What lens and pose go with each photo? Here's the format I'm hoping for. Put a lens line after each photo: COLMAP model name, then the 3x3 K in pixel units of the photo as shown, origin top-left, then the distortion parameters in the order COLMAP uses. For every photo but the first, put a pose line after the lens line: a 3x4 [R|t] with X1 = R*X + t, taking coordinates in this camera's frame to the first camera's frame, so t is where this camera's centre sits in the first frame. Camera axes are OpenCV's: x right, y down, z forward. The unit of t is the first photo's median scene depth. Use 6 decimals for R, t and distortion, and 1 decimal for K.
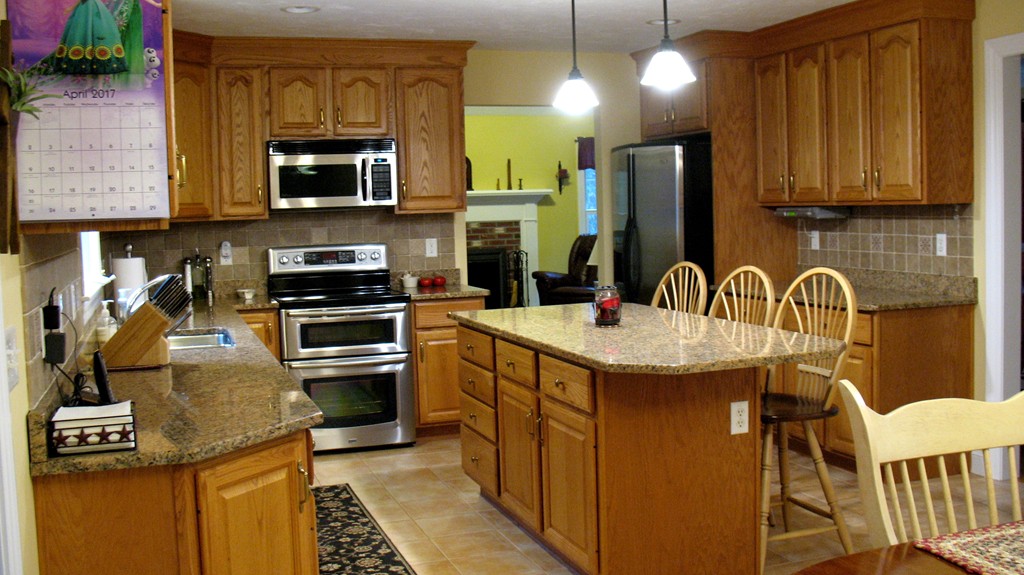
lens RADIAL K [[1046.2, 0, 506.4], [0, 1046.2, 278.5], [0, 0, 1]] dist [-0.134027, 0.000000]
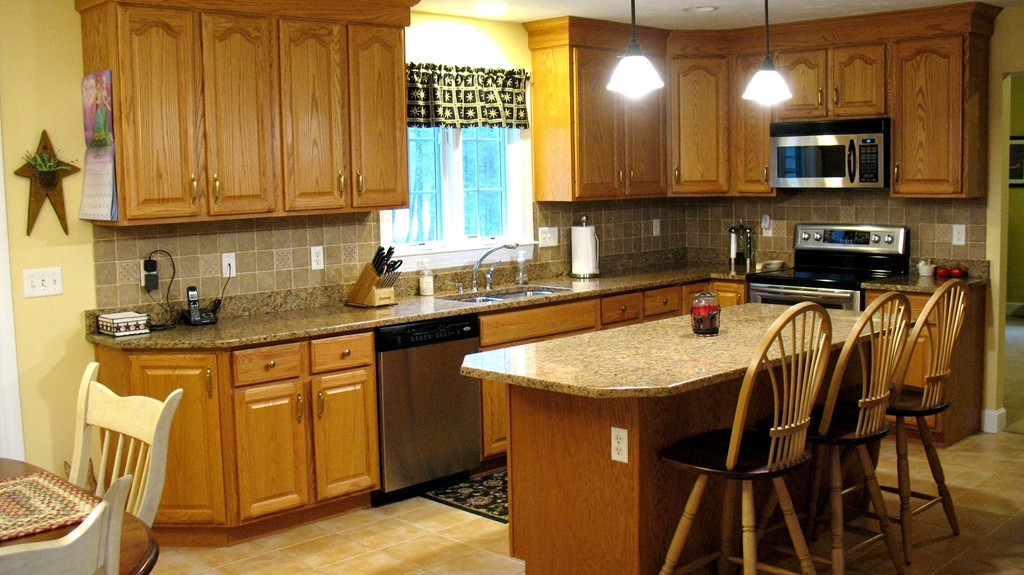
lens RADIAL K [[1046.2, 0, 511.8], [0, 1046.2, 283.7], [0, 0, 1]] dist [-0.134027, 0.000000]
pose [[0.431913, 0.115934, -0.894433, 0.591641], [-0.053550, 0.993251, 0.102884, -0.061367], [0.900324, 0.003460, 0.435206, 0.286829]]
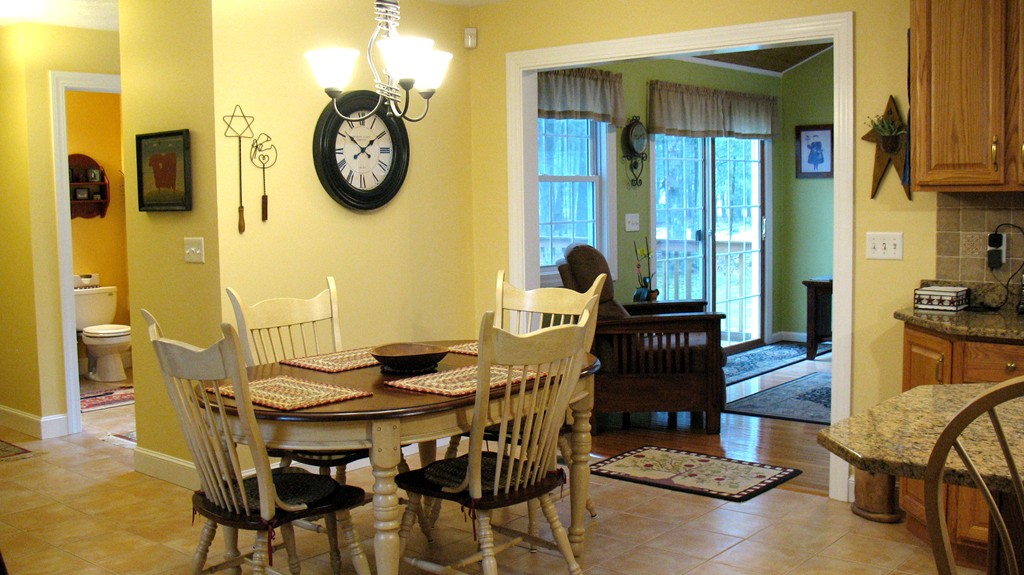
lens RADIAL K [[1046.2, 0, 510.5], [0, 1046.2, 291.5], [0, 0, 1]] dist [-0.134027, 0.000000]
pose [[-0.860381, 0.091974, -0.501284, 0.419790], [0.008292, 0.985978, 0.166672, -0.063185], [0.509584, 0.139245, -0.849079, 0.763958]]
